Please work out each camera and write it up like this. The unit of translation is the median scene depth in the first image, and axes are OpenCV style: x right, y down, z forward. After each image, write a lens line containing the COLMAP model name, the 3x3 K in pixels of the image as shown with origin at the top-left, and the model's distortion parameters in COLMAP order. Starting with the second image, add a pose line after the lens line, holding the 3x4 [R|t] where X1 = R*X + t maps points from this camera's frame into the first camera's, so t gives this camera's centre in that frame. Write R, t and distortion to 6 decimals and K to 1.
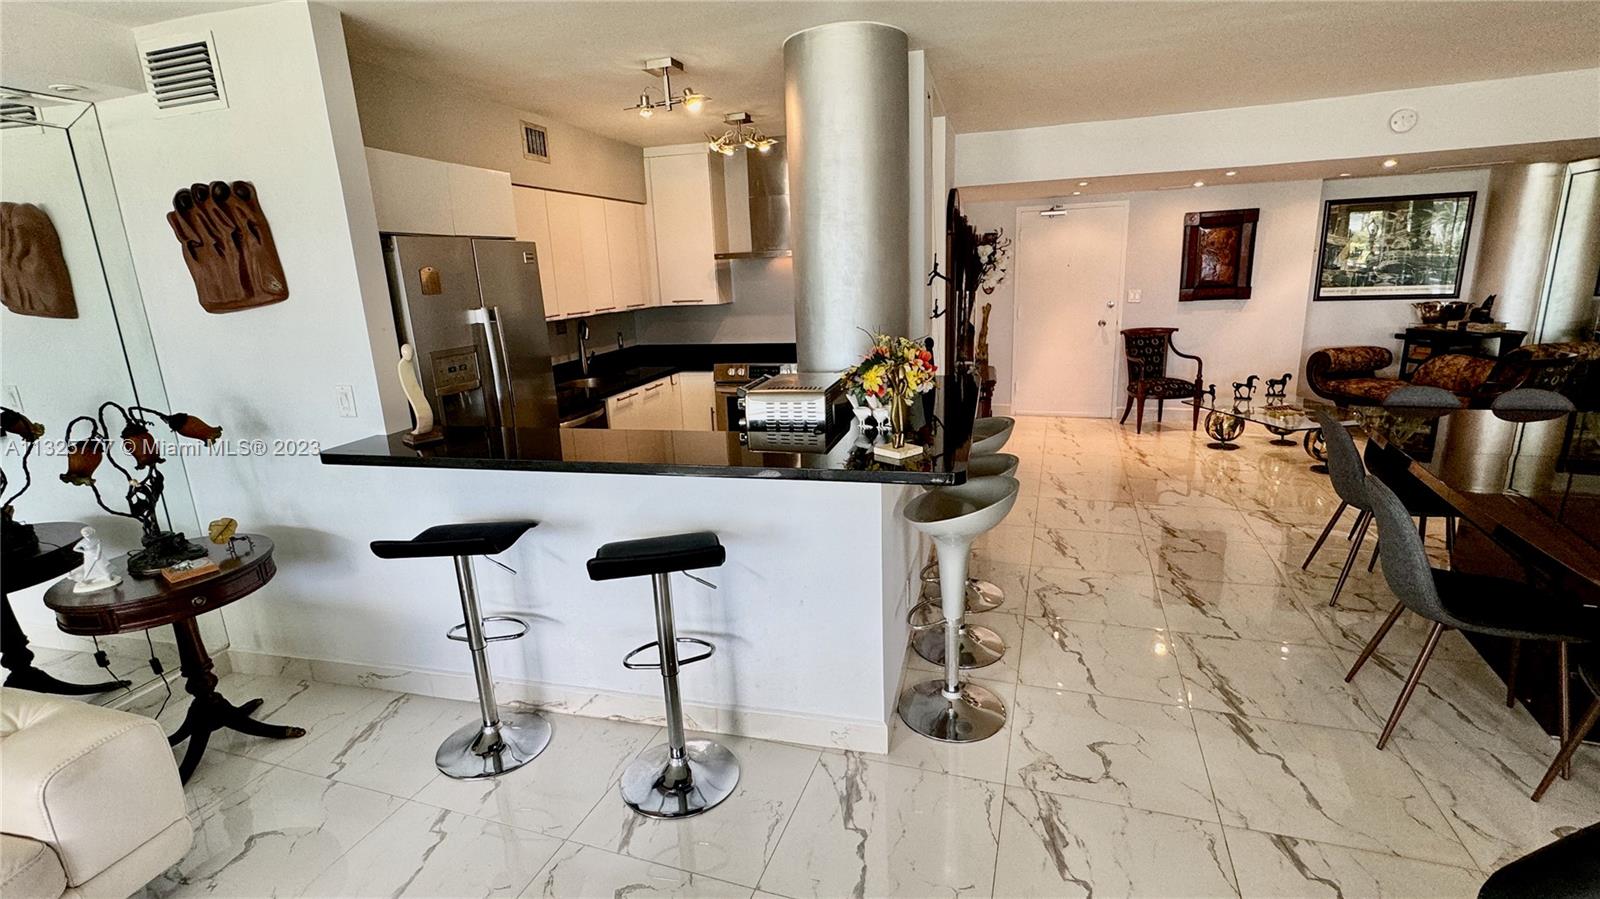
lens RADIAL K [[744.4, 0, 801.1], [0, 744.4, 449.1], [0, 0, 1]] dist [-0.000153, 0.000500]
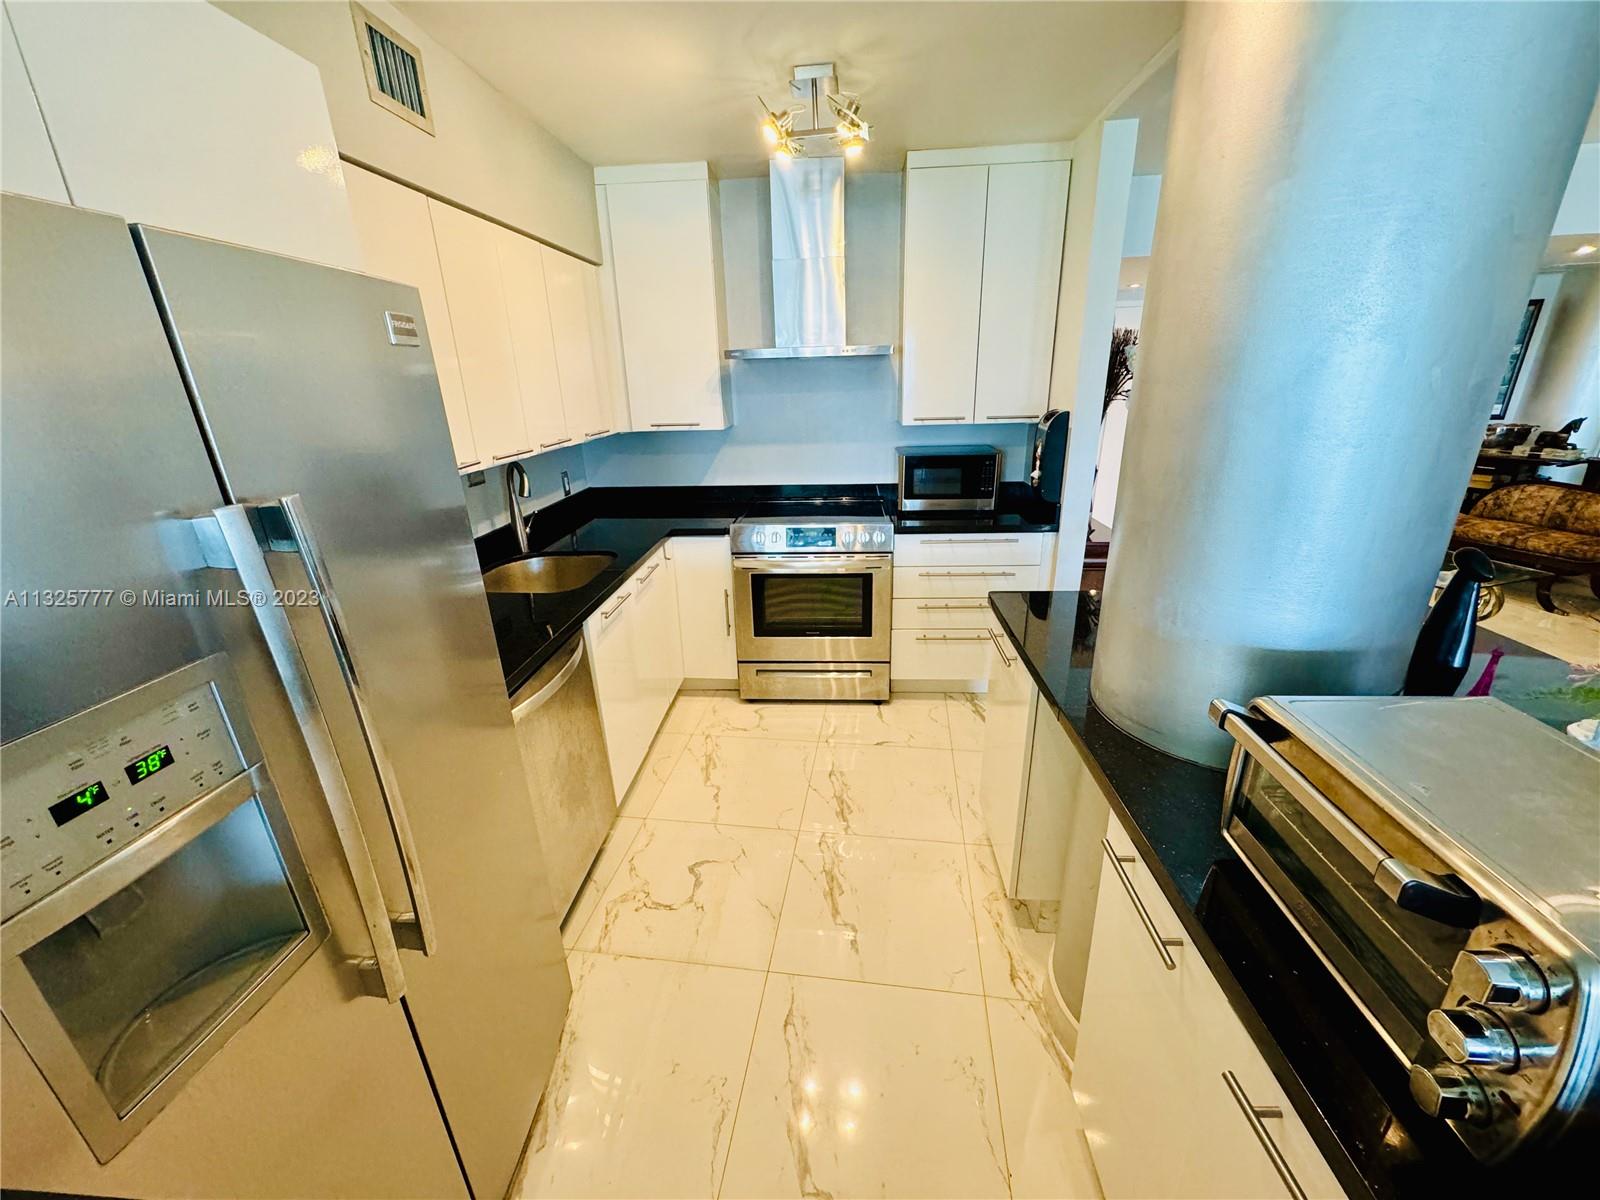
lens RADIAL K [[633.9, 0, 794.7], [0, 633.9, 596.9], [0, 0, 1]] dist [-0.002005, 0.000231]
pose [[0.983443, -0.046781, 0.175075, -0.154205], [0.030033, 0.994820, 0.097118, -0.099420], [-0.178711, -0.090252, 0.979753, 0.424304]]
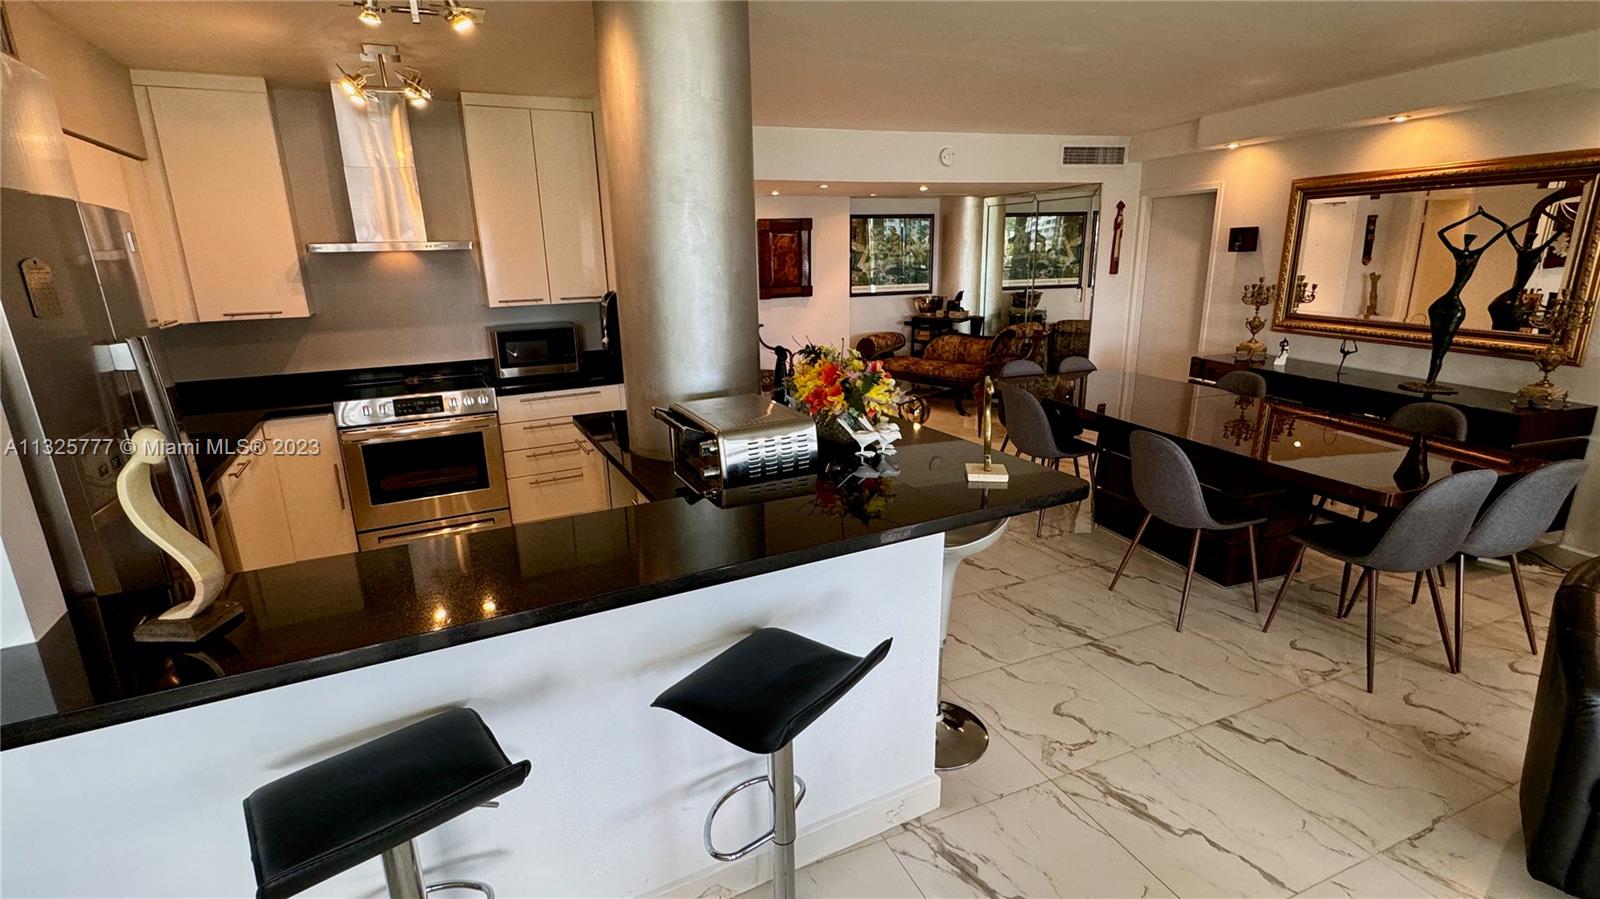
lens RADIAL K [[744.4, 0, 799.3], [0, 744.4, 446.7], [0, 0, 1]] dist [-0.000153, 0.000500]
pose [[0.743193, -0.148031, 0.652496, -0.242611], [0.149832, 0.987273, 0.053323, -0.042929], [-0.652085, 0.058135, 0.755914, 0.183368]]
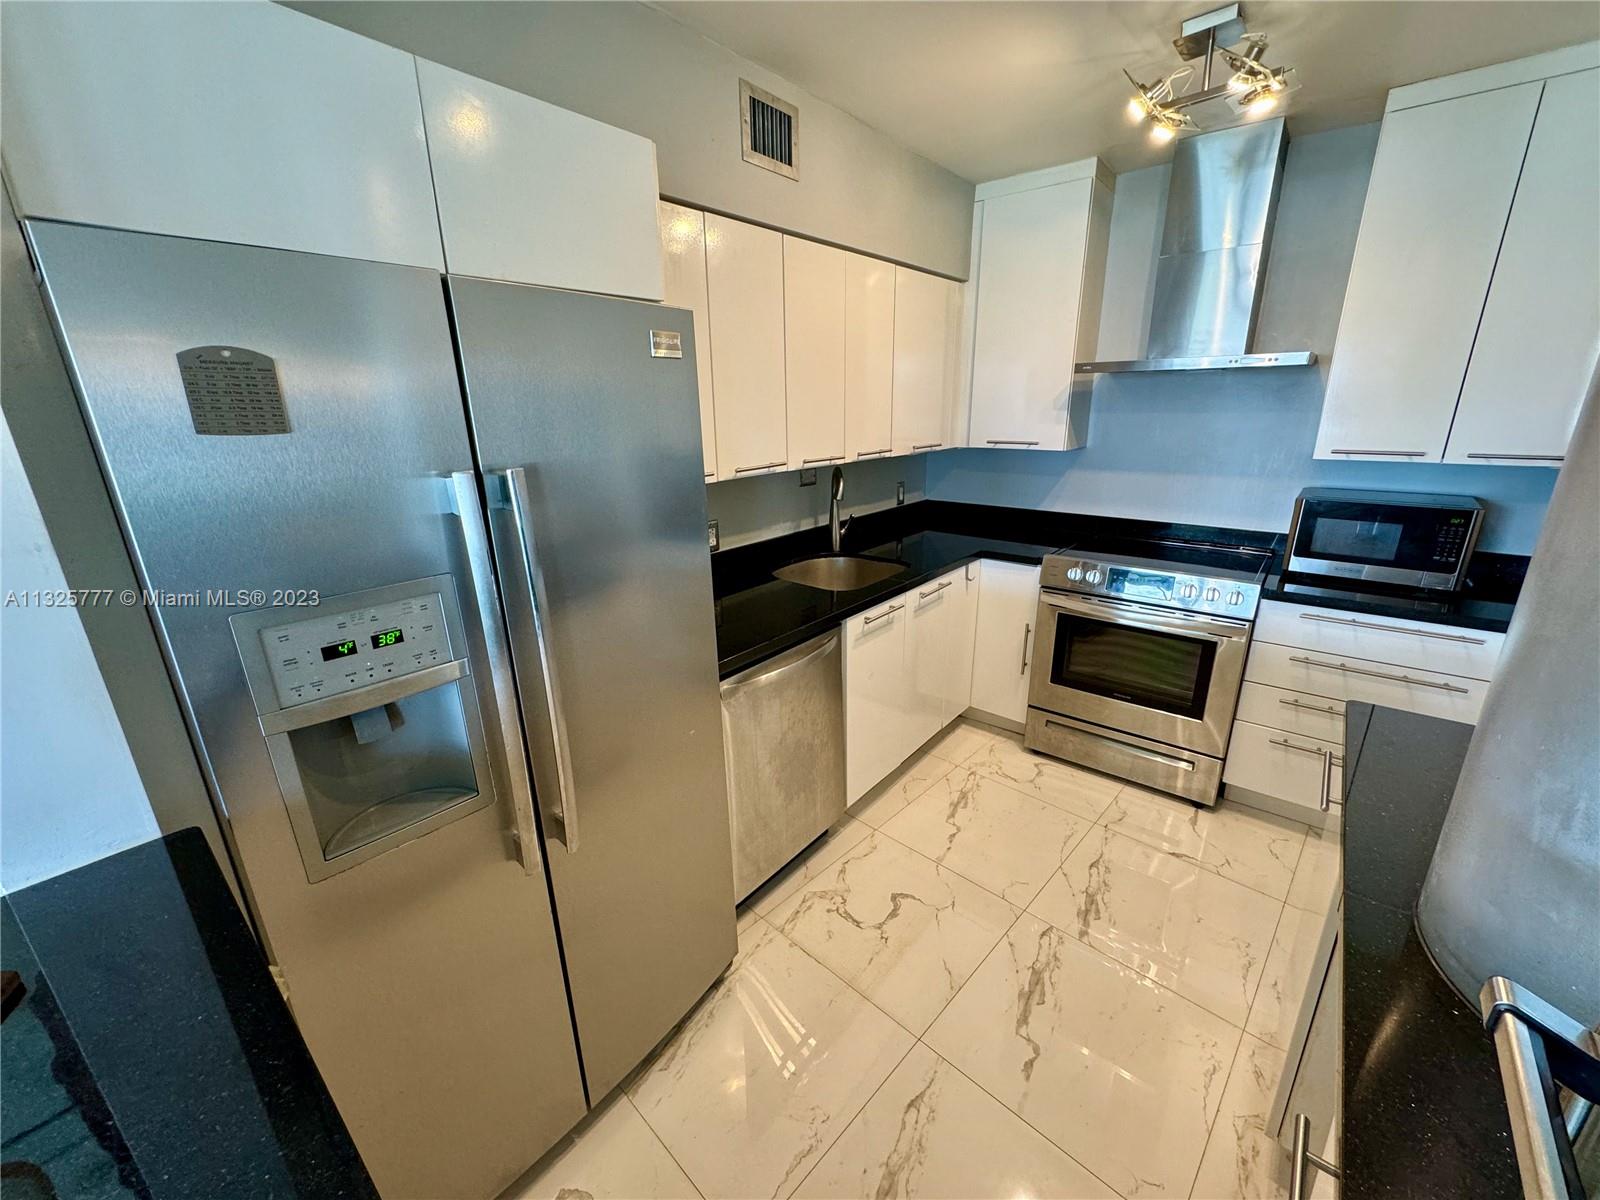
lens RADIAL K [[633.9, 0, 801.5], [0, 633.9, 597.7], [0, 0, 1]] dist [-0.002005, 0.000231]
pose [[0.907184, 0.150089, -0.393053, -0.085221], [-0.120751, 0.987785, 0.098490, -0.102478], [0.403034, -0.041887, 0.914226, 0.444731]]
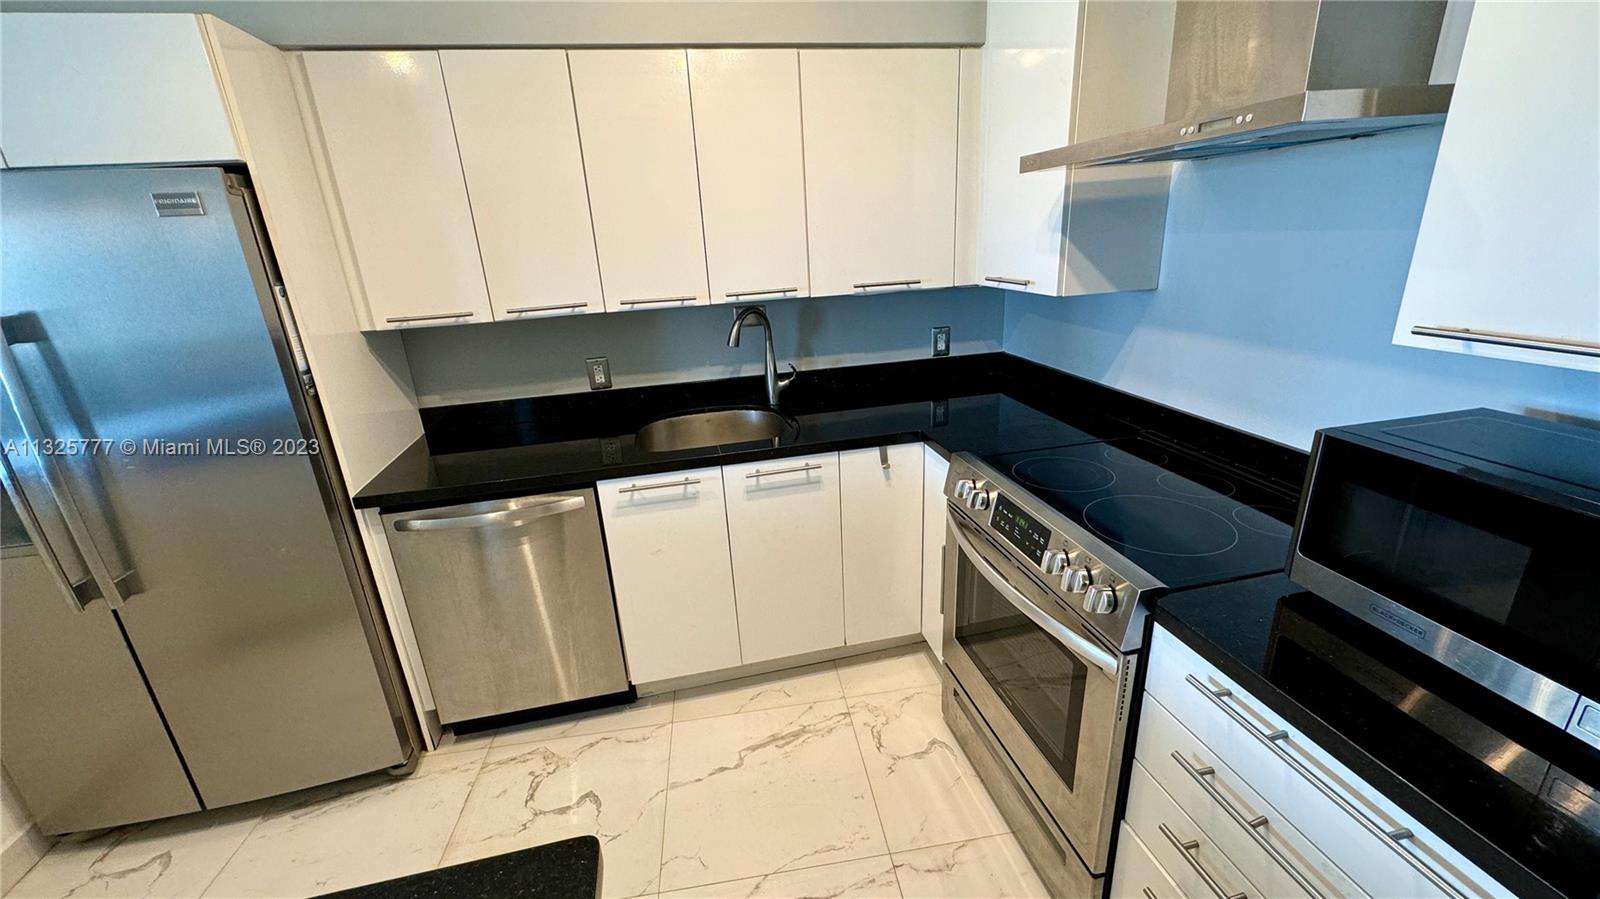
lens RADIAL K [[635.1, 0, 800.7], [0, 635.1, 449.1], [0, 0, 1]] dist [-0.001219, 0.000014]
pose [[0.456705, 0.306477, -0.835160, 0.122260], [-0.179620, 0.951218, 0.250842, -0.178052], [0.871297, 0.035451, 0.489475, 0.730248]]
